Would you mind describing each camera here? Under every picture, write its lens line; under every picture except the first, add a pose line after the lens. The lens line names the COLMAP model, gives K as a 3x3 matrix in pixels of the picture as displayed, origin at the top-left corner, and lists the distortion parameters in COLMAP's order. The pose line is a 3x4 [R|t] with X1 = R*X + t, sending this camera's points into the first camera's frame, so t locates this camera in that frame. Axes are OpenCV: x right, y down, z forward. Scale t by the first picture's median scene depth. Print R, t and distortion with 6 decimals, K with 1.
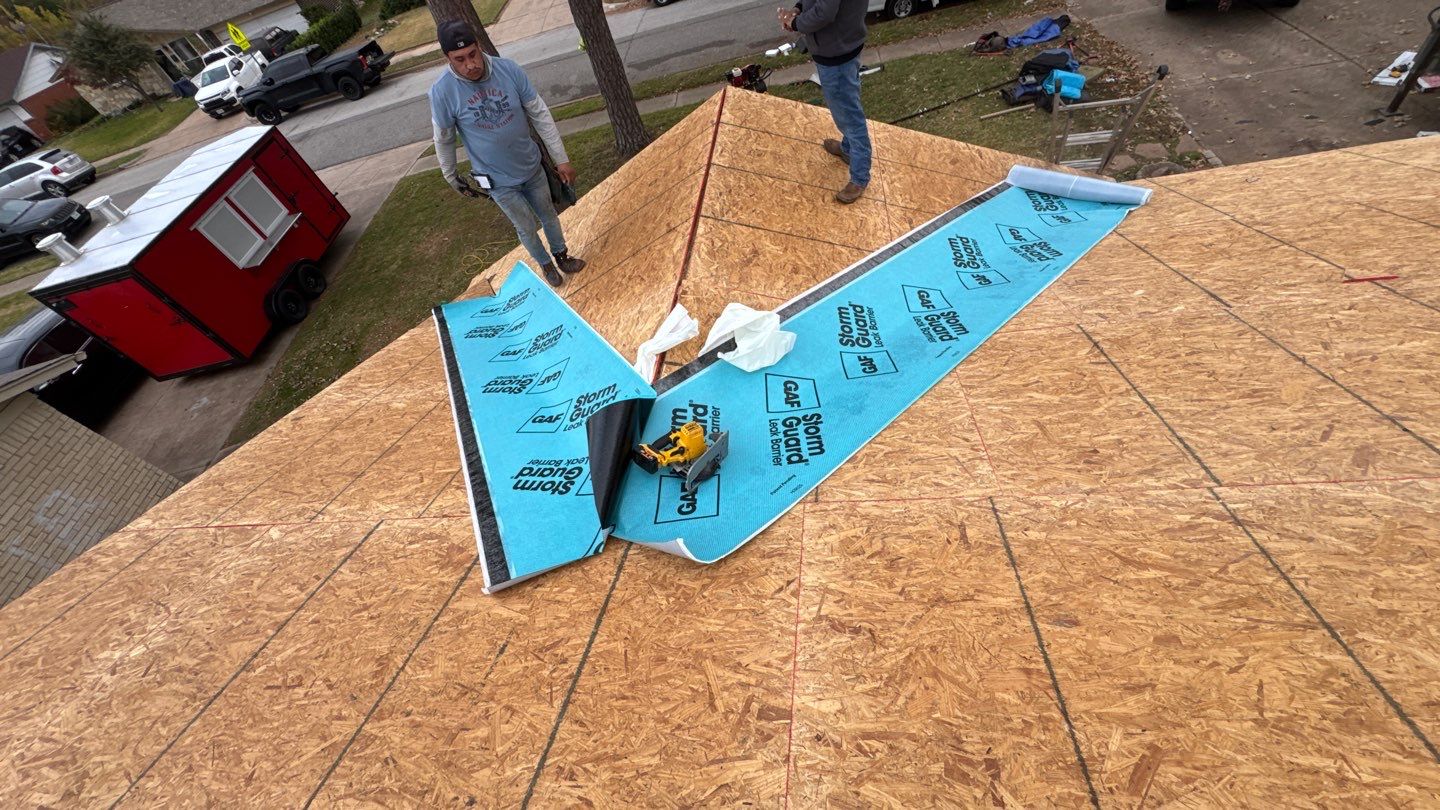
lens RADIAL K [[571.3, 0, 720.0], [0, 571.3, 405.0], [0, 0, 1]] dist [-0.005356, 0.000734]
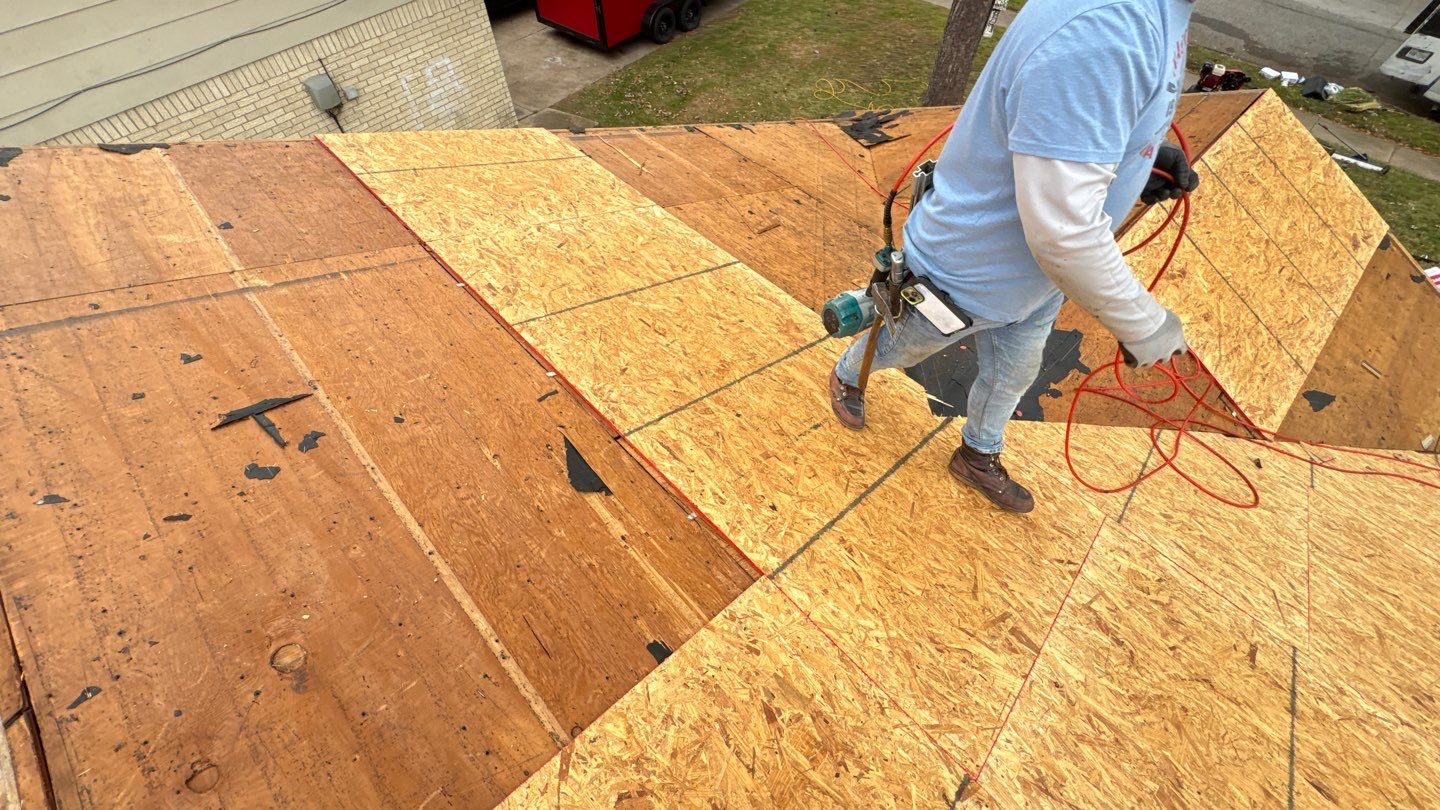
lens RADIAL K [[571.3, 0, 720.0], [0, 571.3, 405.0], [0, 0, 1]] dist [-0.005356, 0.000734]
pose [[0.735536, 0.659230, -0.156217, -0.366532], [-0.621328, 0.748307, 0.232354, 0.247919], [0.270073, -0.073843, 0.960004, -0.139975]]
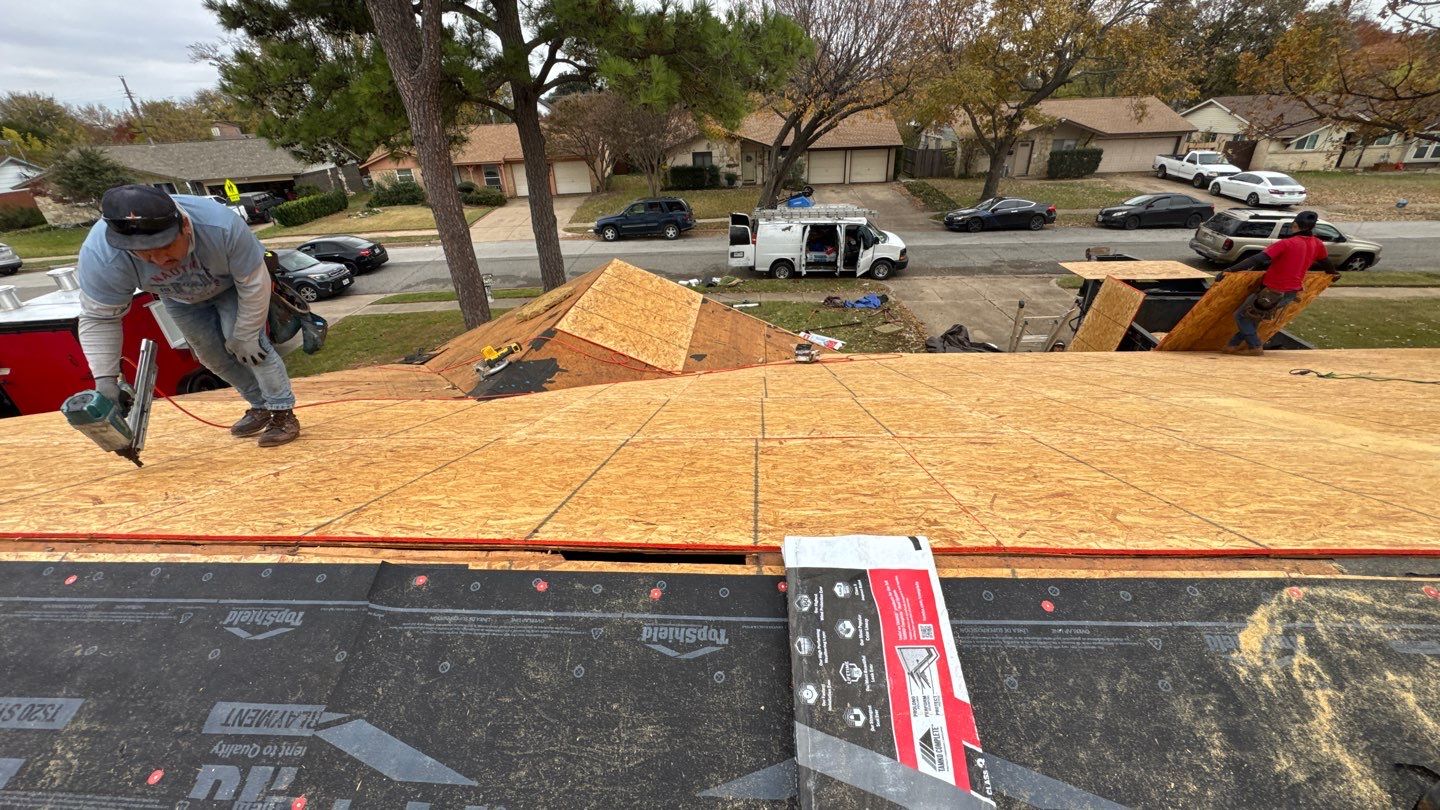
lens RADIAL K [[571.3, 0, 720.0], [0, 571.3, 405.0], [0, 0, 1]] dist [-0.005356, 0.000734]
pose [[0.978290, 0.160712, 0.130845, 0.382084], [-0.101473, 0.921969, -0.373733, 0.964919], [-0.180698, 0.352342, 0.918261, -0.941882]]
